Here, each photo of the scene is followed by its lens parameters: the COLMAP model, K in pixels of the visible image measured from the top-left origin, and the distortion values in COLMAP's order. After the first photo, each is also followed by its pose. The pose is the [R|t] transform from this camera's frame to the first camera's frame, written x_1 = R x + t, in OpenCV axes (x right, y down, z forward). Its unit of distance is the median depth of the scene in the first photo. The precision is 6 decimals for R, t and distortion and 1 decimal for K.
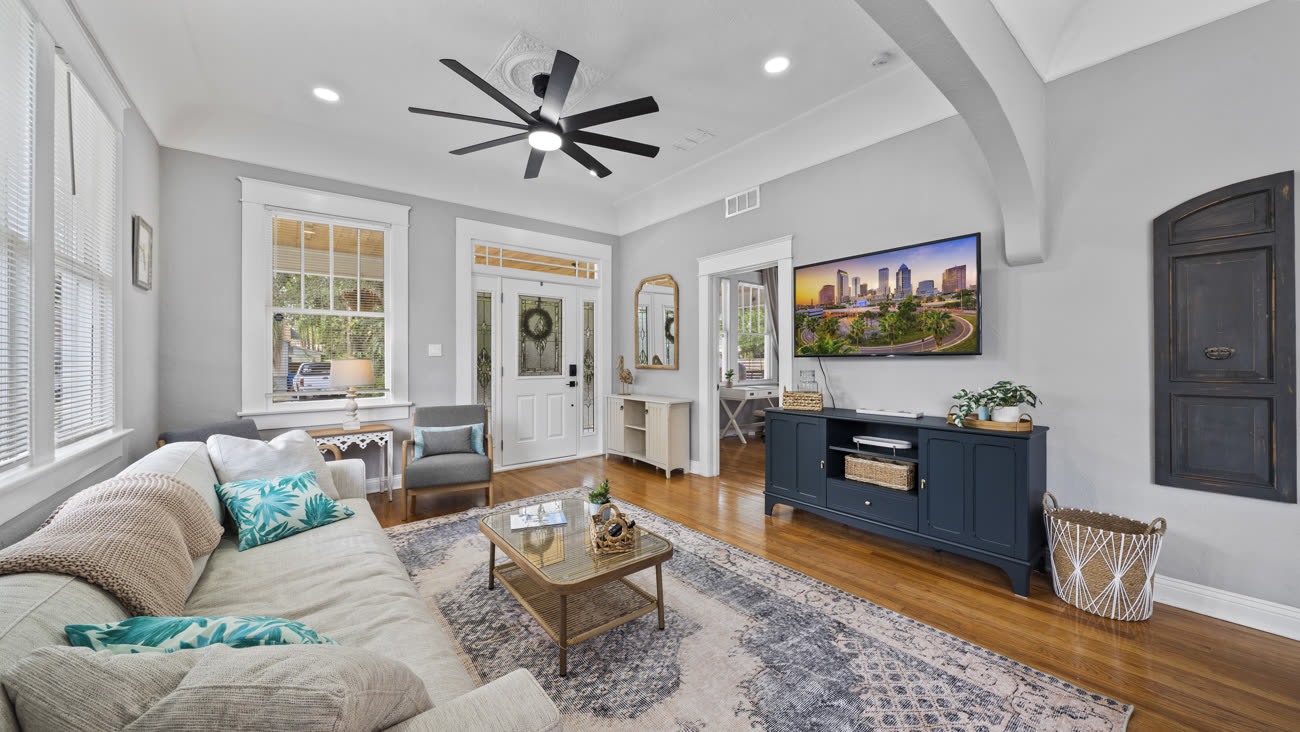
lens RADIAL K [[450.2, 0, 647.5], [0, 450.2, 357.7], [0, 0, 1]] dist [-0.000437, -0.000014]
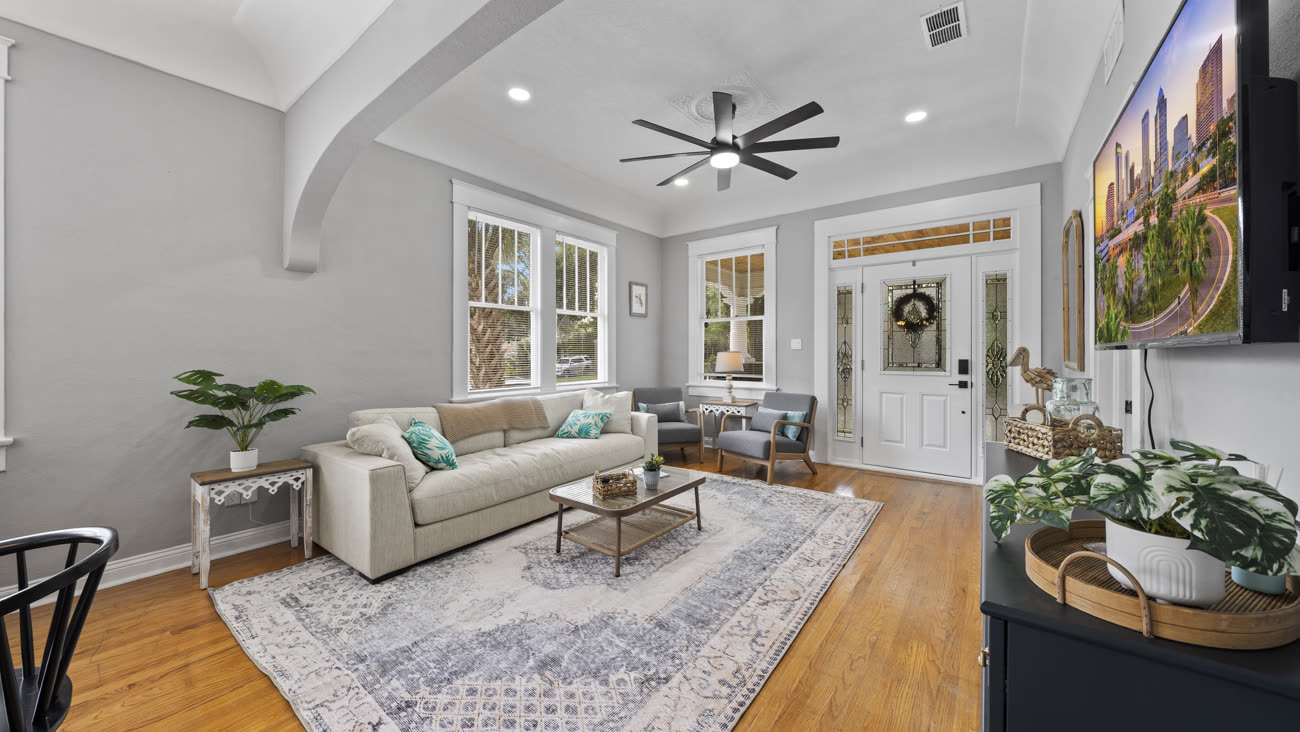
lens RADIAL K [[450.2, 0, 647.4], [0, 450.2, 358.0], [0, 0, 1]] dist [-0.000437, -0.000014]
pose [[0.248603, 0.015787, -0.968477, 0.652971], [0.002445, 0.999854, 0.016926, -0.002652], [0.968602, -0.006576, 0.248528, 0.419362]]
